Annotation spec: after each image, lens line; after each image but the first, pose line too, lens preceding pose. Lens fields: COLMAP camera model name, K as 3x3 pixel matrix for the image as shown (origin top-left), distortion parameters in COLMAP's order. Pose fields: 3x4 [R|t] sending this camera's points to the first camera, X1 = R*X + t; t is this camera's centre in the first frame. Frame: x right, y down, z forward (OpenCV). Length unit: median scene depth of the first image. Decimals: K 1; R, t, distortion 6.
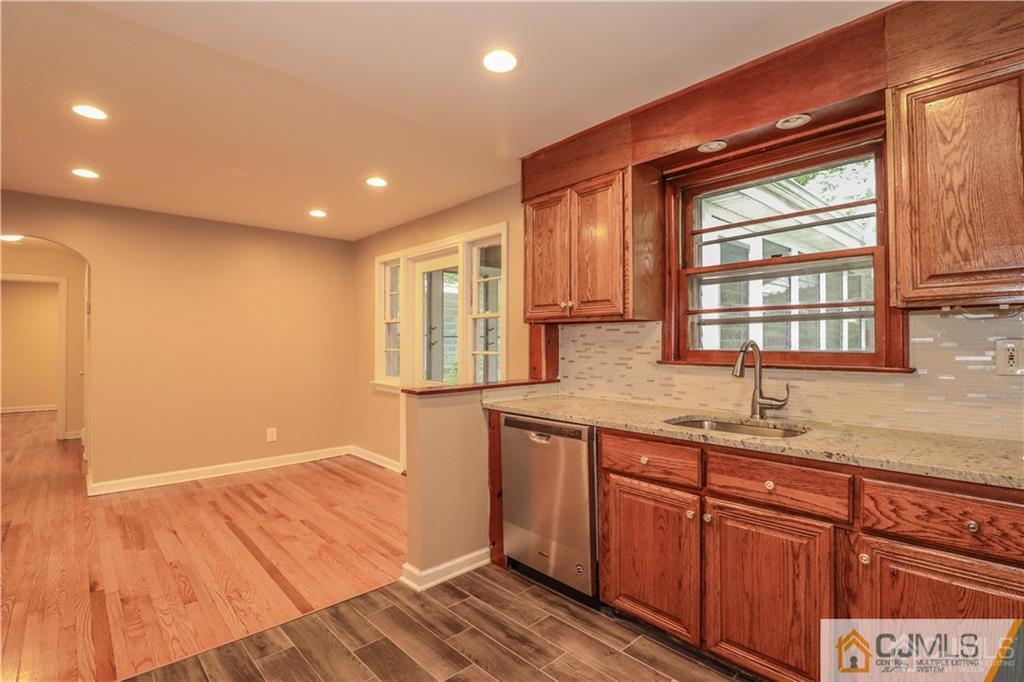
lens RADIAL K [[489.2, 0, 511.7], [0, 489.2, 337.4], [0, 0, 1]] dist [0.003249, -0.011925]
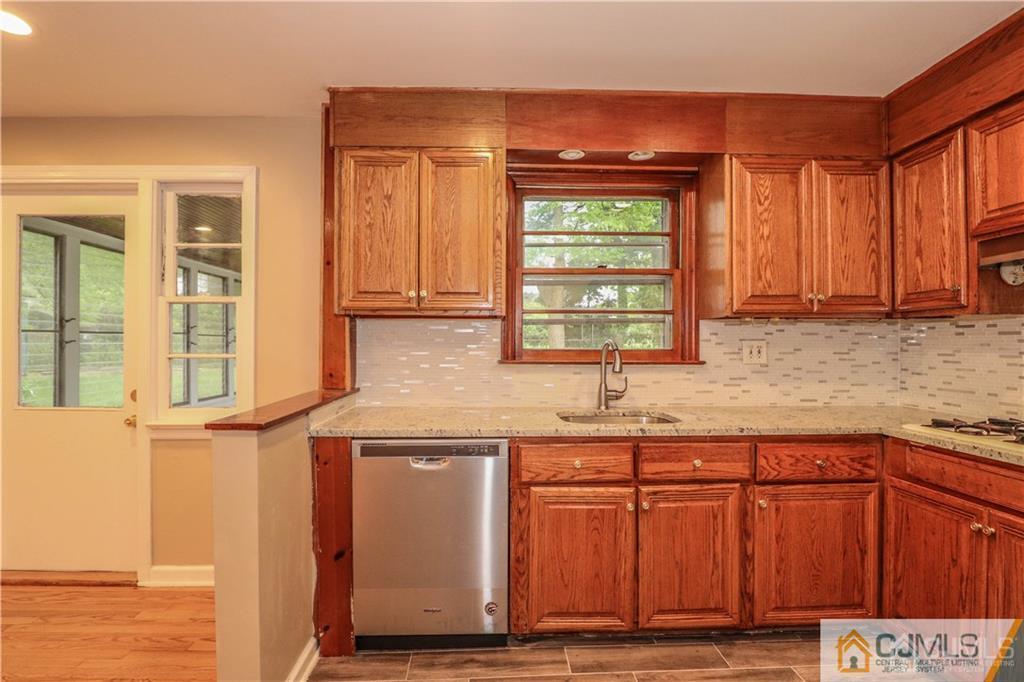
lens RADIAL K [[482.3, 0, 497.4], [0, 482.3, 344.3], [0, 0, 1]] dist [-0.001593, -0.000531]
pose [[0.647830, 0.000715, 0.761784, -0.507570], [-0.012244, 0.999880, 0.009474, 0.008457], [-0.761686, -0.015464, 0.647761, 0.471999]]
